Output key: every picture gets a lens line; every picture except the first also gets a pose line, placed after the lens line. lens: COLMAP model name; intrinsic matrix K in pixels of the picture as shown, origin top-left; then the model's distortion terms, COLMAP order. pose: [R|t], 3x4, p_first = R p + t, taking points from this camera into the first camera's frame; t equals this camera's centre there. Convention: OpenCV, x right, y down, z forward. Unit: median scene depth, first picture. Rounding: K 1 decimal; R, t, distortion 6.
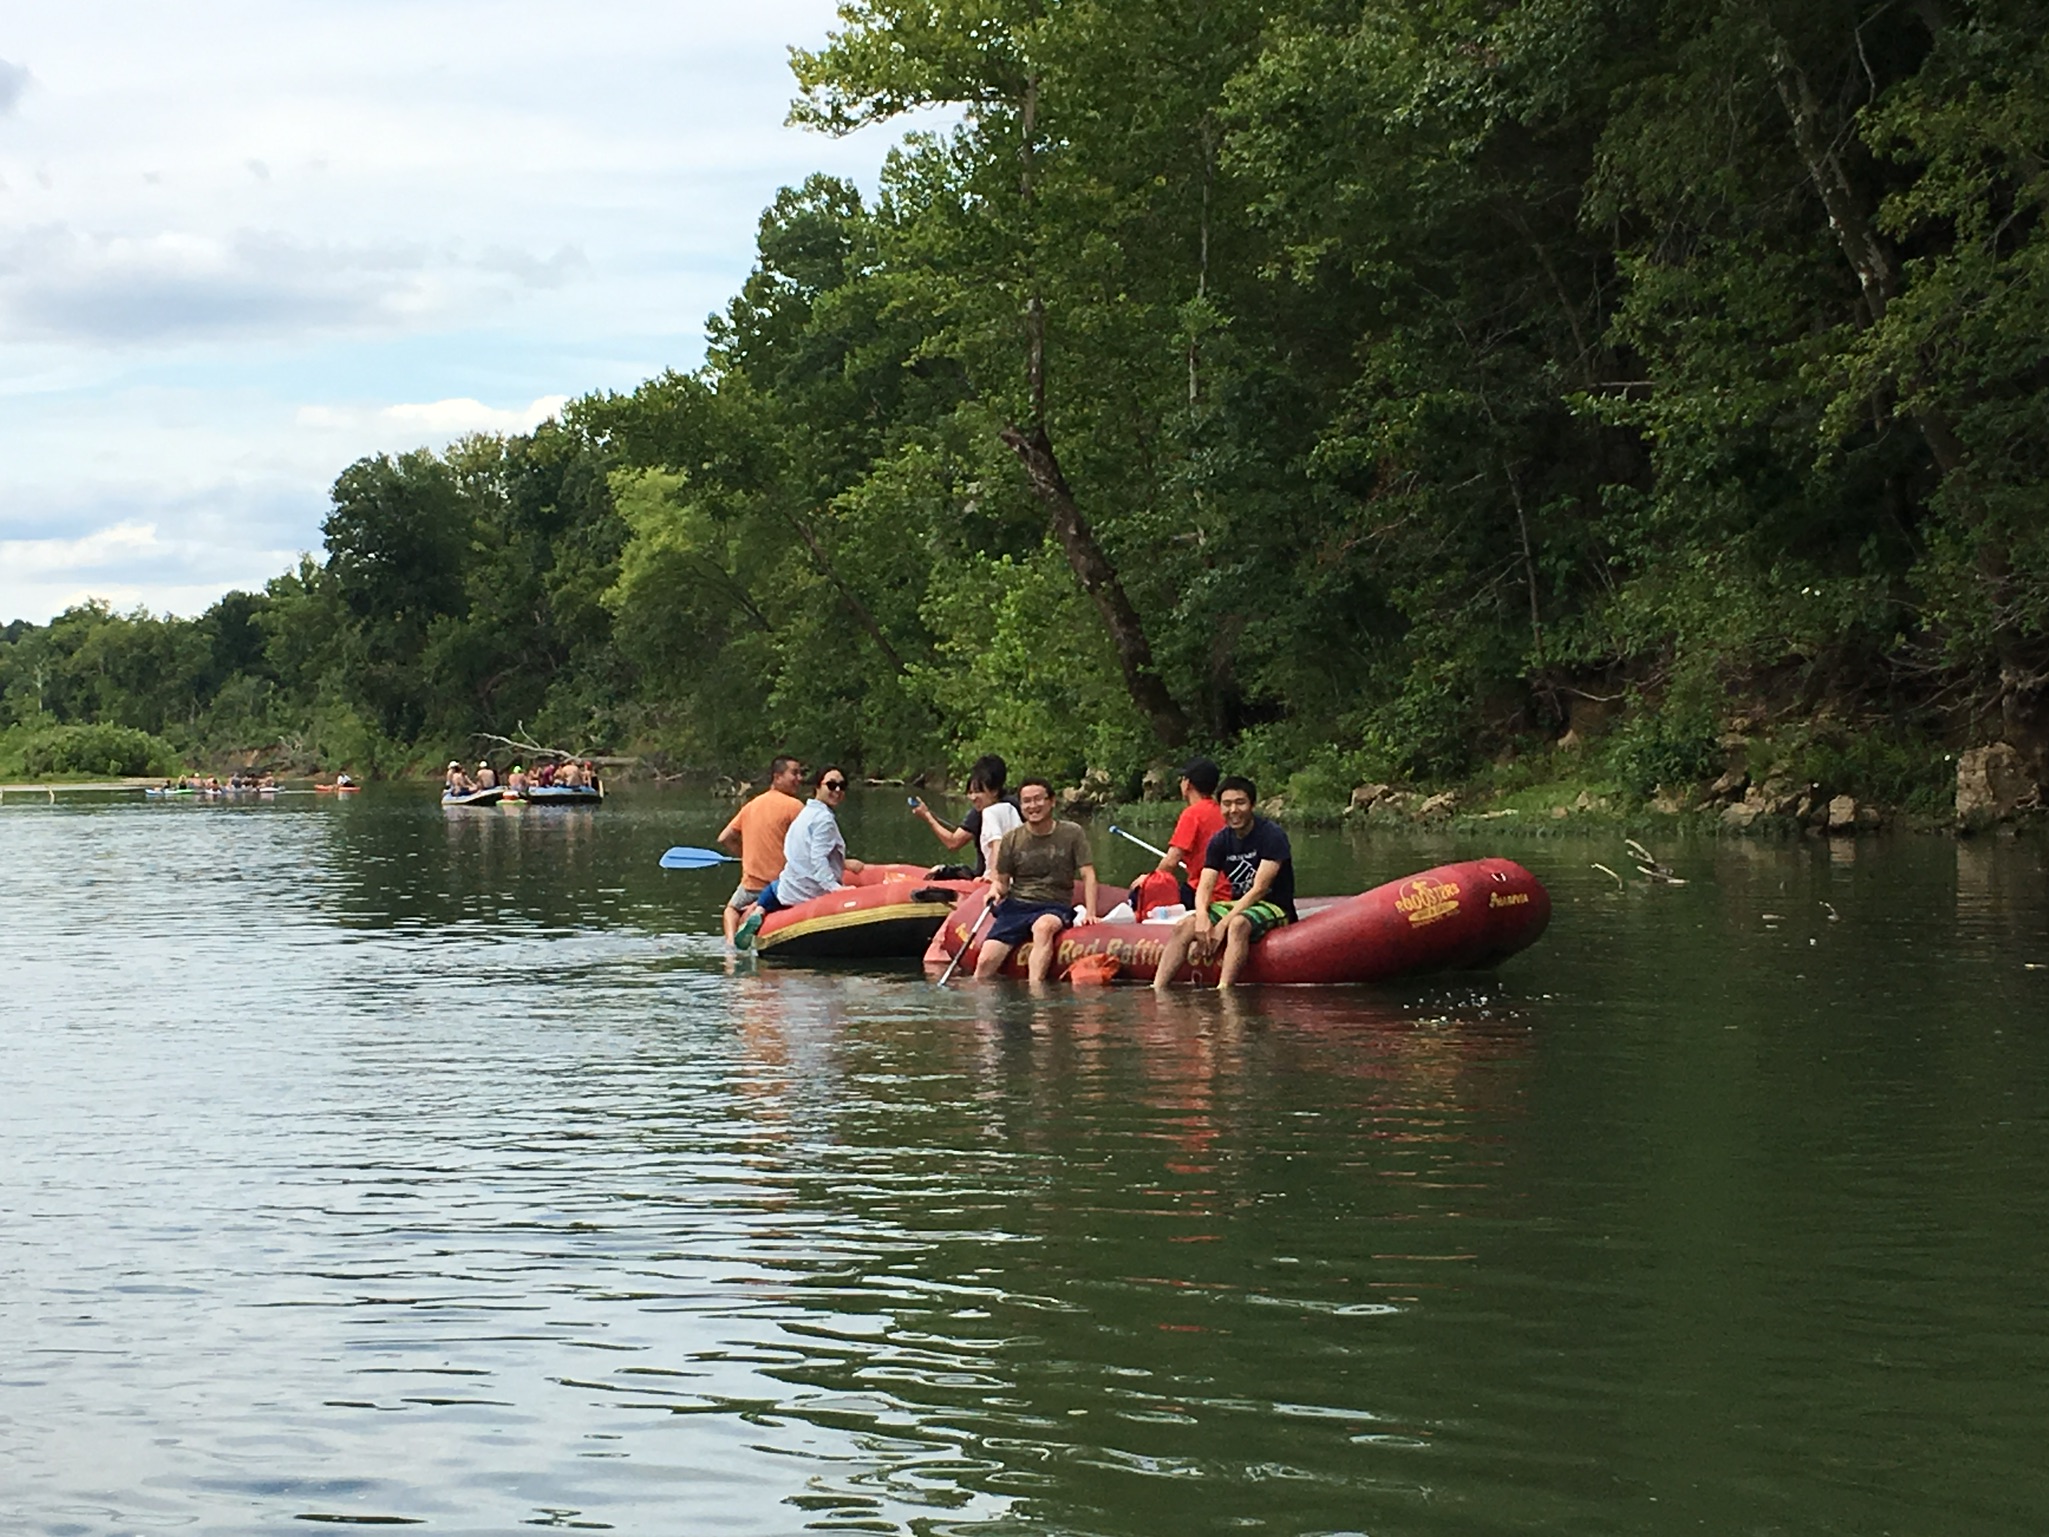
lens RADIAL K [[4076.6, 0, 1029.3], [0, 4076.6, 725.6], [0, 0, 1]] dist [0.066590, 0.021342]
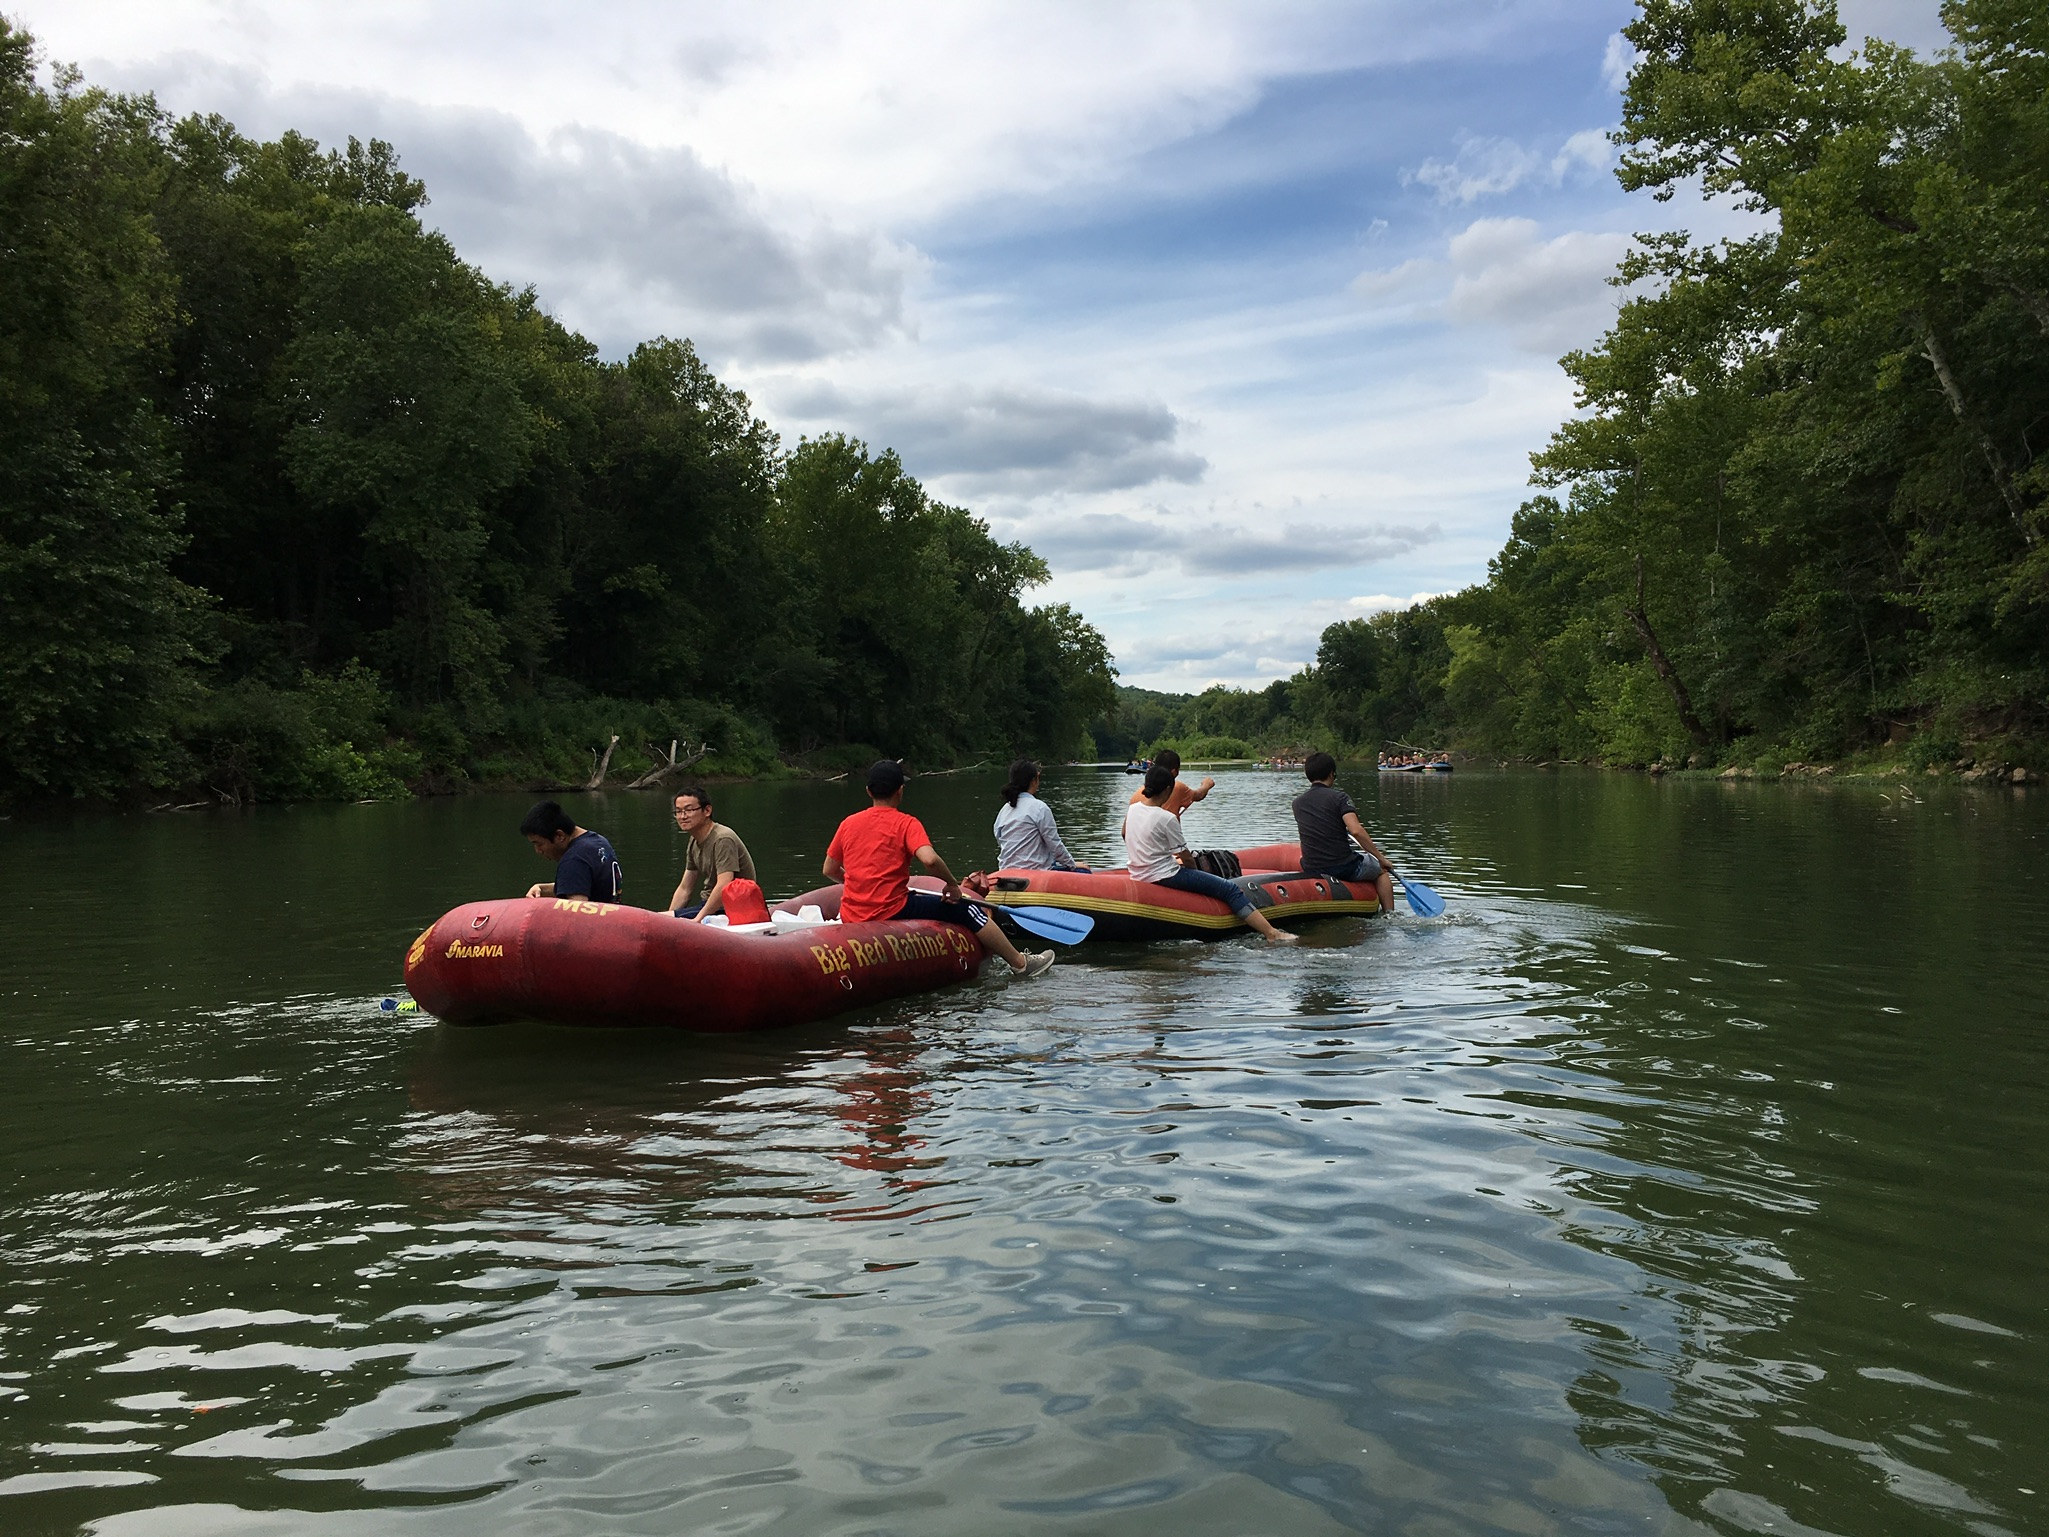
lens RADIAL K [[1761.8, 0, 1016.8], [0, 1761.8, 764.4], [0, 0, 1]] dist [0.063883, -0.091217]
pose [[0.943760, 0.004036, -0.330606, 0.001241], [0.001057, 0.999884, 0.015223, -0.000196], [0.330629, -0.014717, 0.943646, -0.071484]]
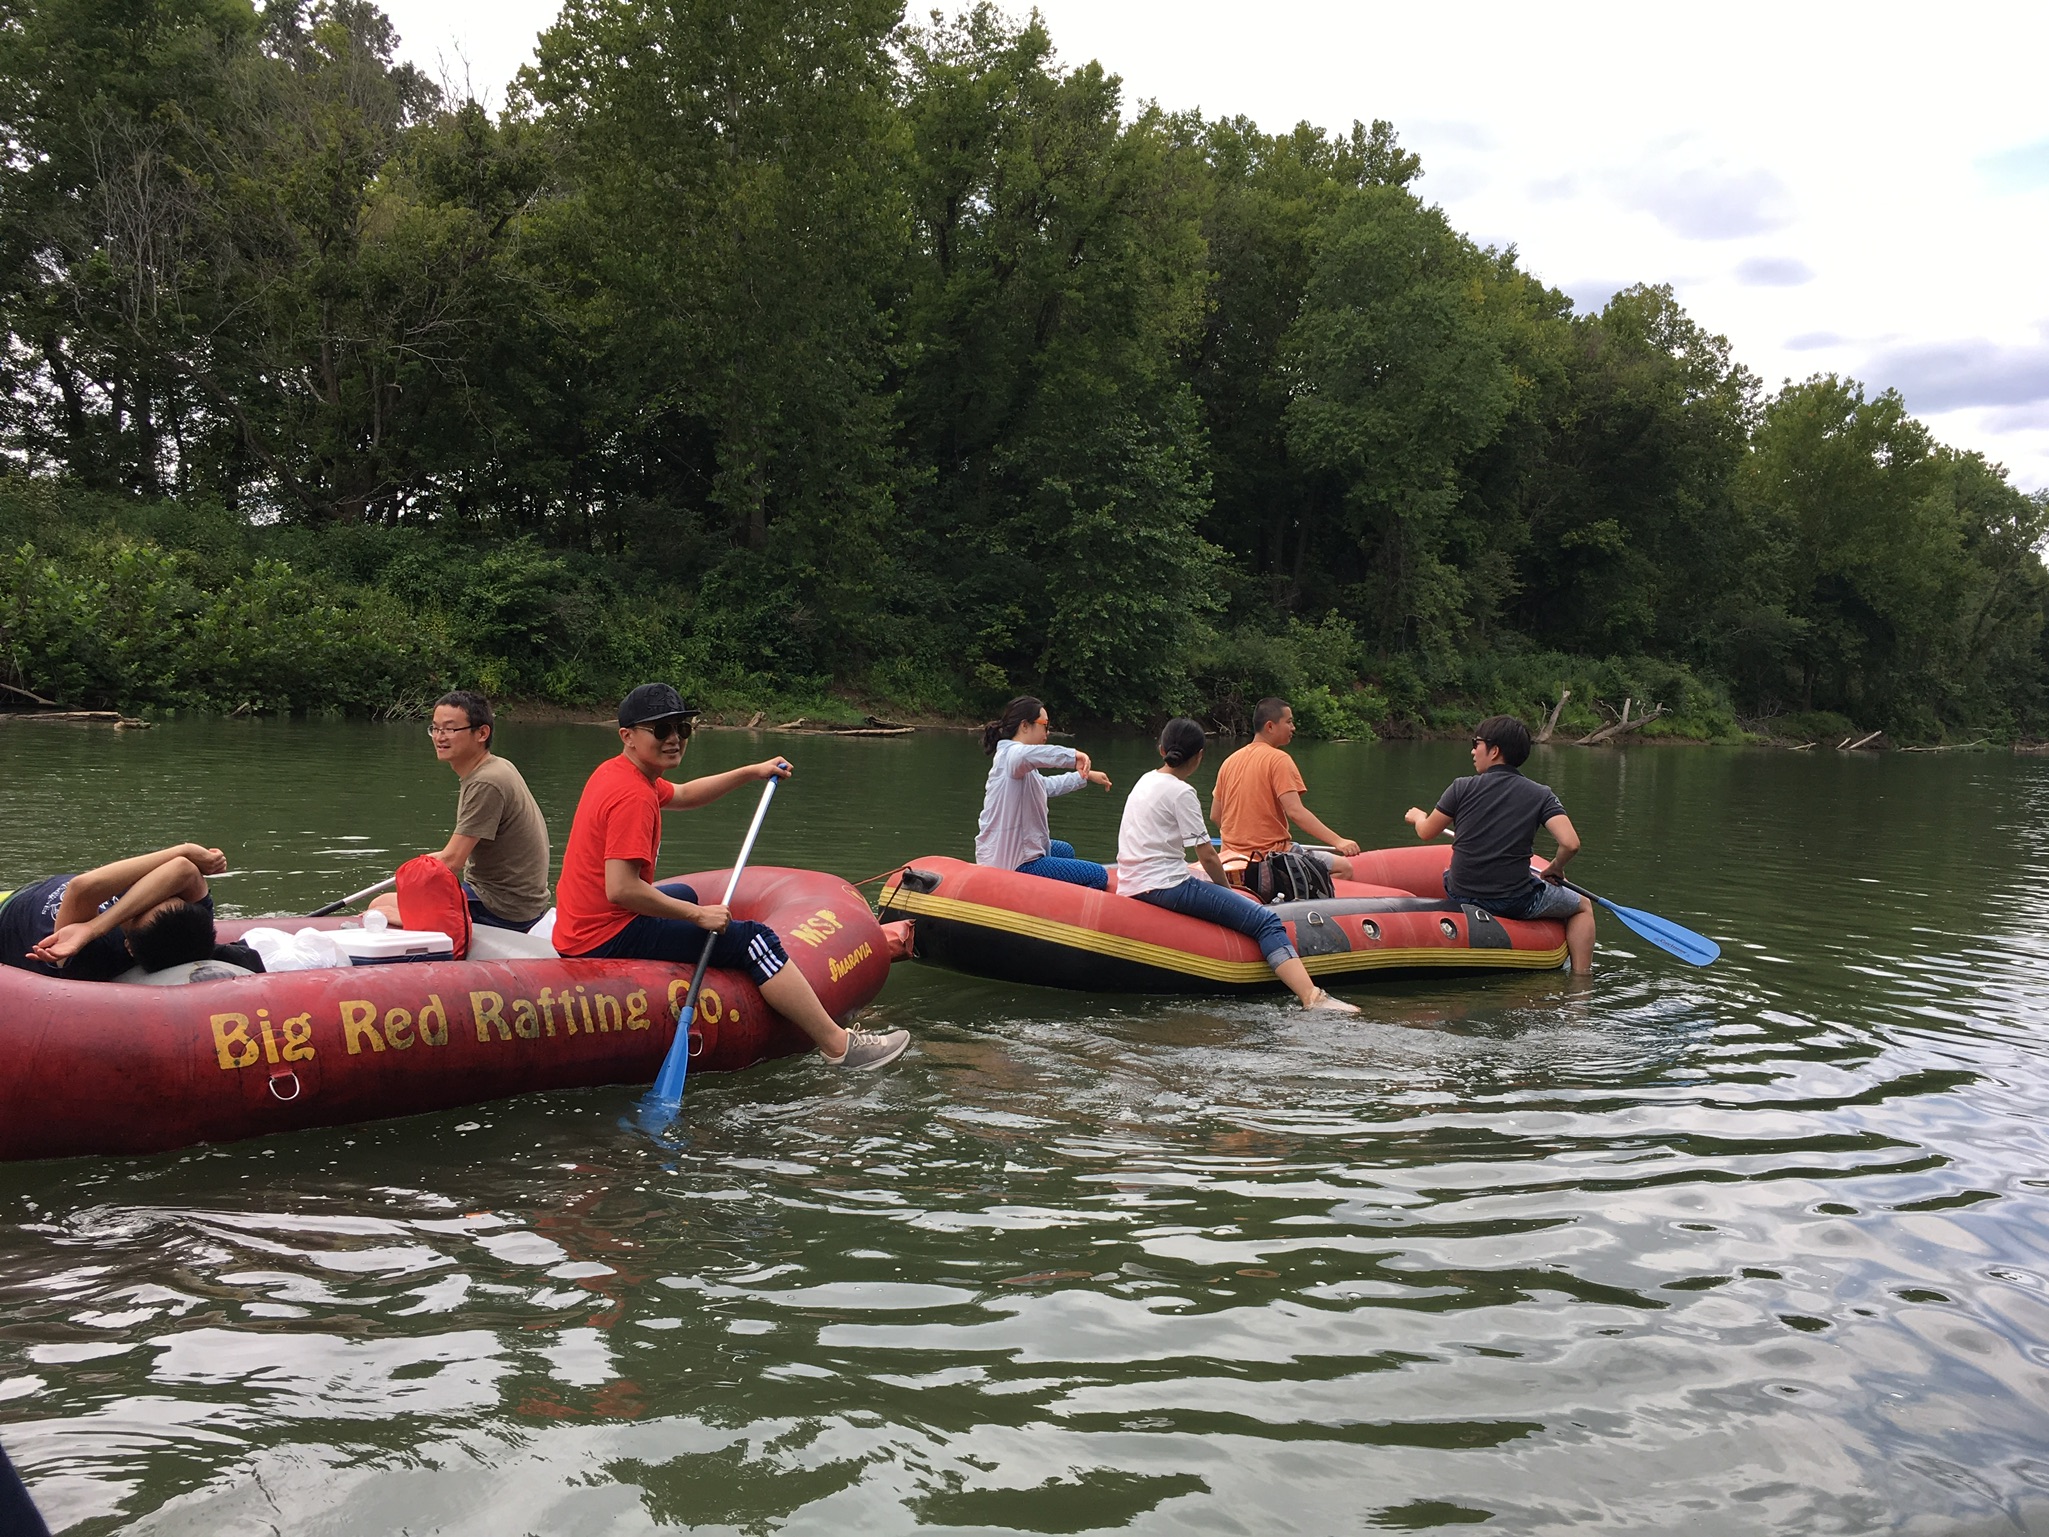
lens RADIAL K [[1756.1, 0, 1006.1], [0, 1756.1, 769.2], [0, 0, 1]] dist [0.098759, -0.144431]
pose [[0.656210, 0.074041, -0.750937, 0.010878], [-0.047107, 0.997253, 0.057163, 0.000460], [0.753106, -0.002137, 0.657895, -0.114676]]
